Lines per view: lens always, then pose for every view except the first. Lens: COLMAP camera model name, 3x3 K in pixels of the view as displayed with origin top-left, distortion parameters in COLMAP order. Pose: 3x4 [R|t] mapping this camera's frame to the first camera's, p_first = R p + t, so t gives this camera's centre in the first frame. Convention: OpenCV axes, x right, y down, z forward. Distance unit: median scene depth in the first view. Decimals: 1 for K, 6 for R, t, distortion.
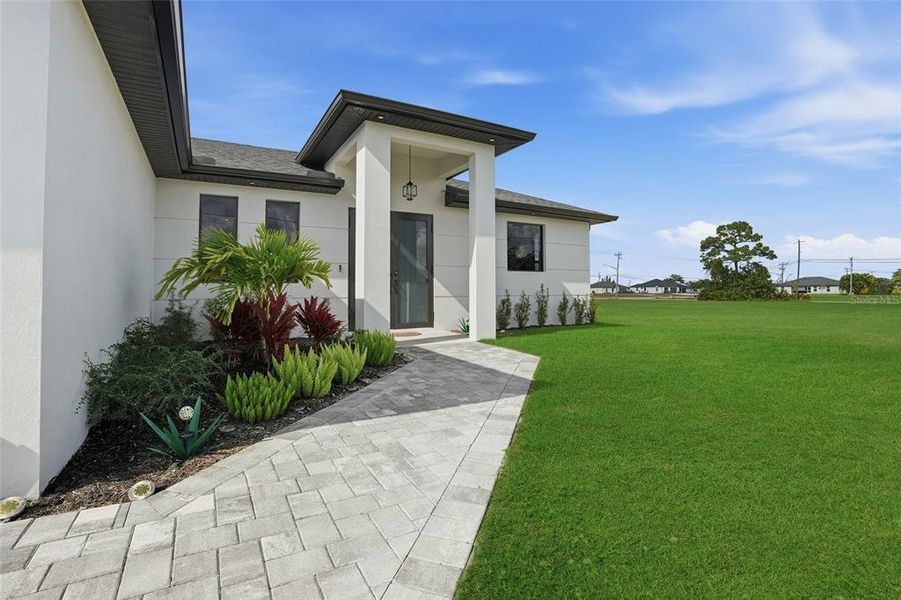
lens RADIAL K [[424.9, 0, 446.4], [0, 424.9, 293.6], [0, 0, 1]] dist [-0.044958, 0.006969]
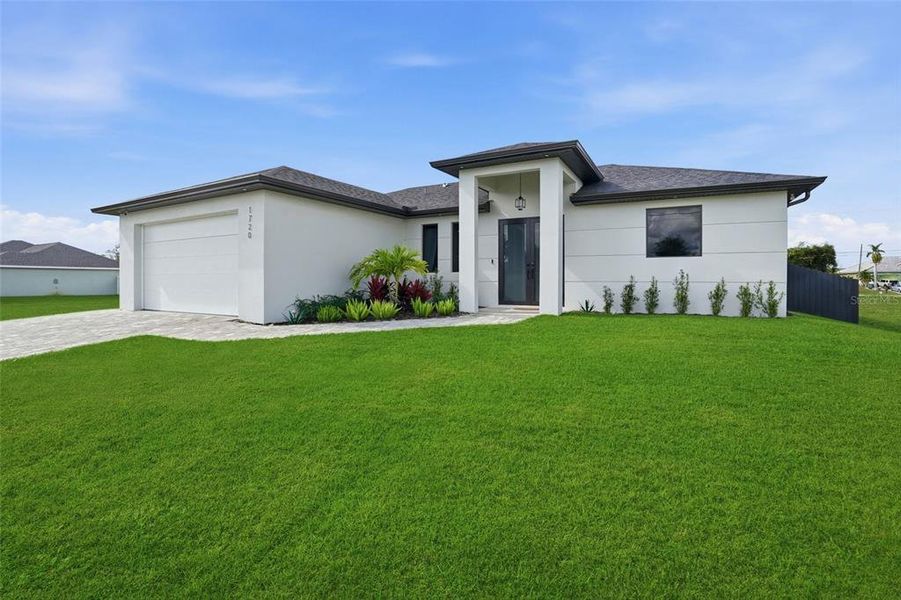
lens RADIAL K [[424.9, 0, 451.1], [0, 424.9, 293.7], [0, 0, 1]] dist [-0.044958, 0.006969]
pose [[0.542709, 0.027721, -0.839463, 0.757194], [-0.007108, 0.999571, 0.028413, 0.008253], [0.839891, -0.009453, 0.542673, 0.061327]]
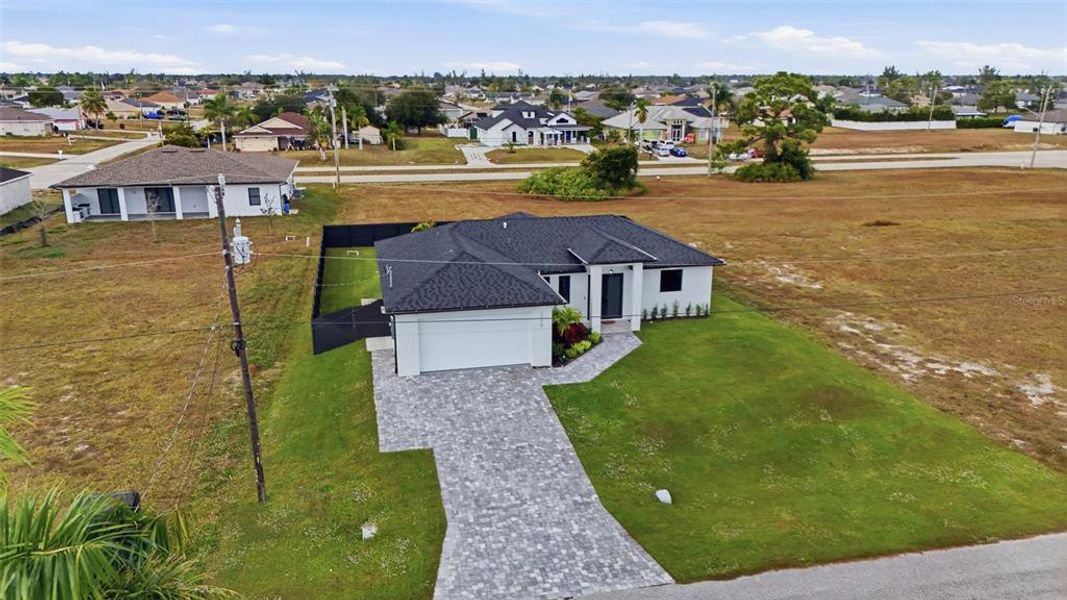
lens RADIAL K [[797.4, 0, 532.2], [0, 797.4, 300.7], [0, 0, 1]] dist [0.060896, -0.038364]
pose [[0.958346, 0.084471, -0.272832, 0.648691], [-0.008436, 0.963218, 0.268587, -1.119856], [0.285485, -0.255098, 0.923809, -3.004094]]
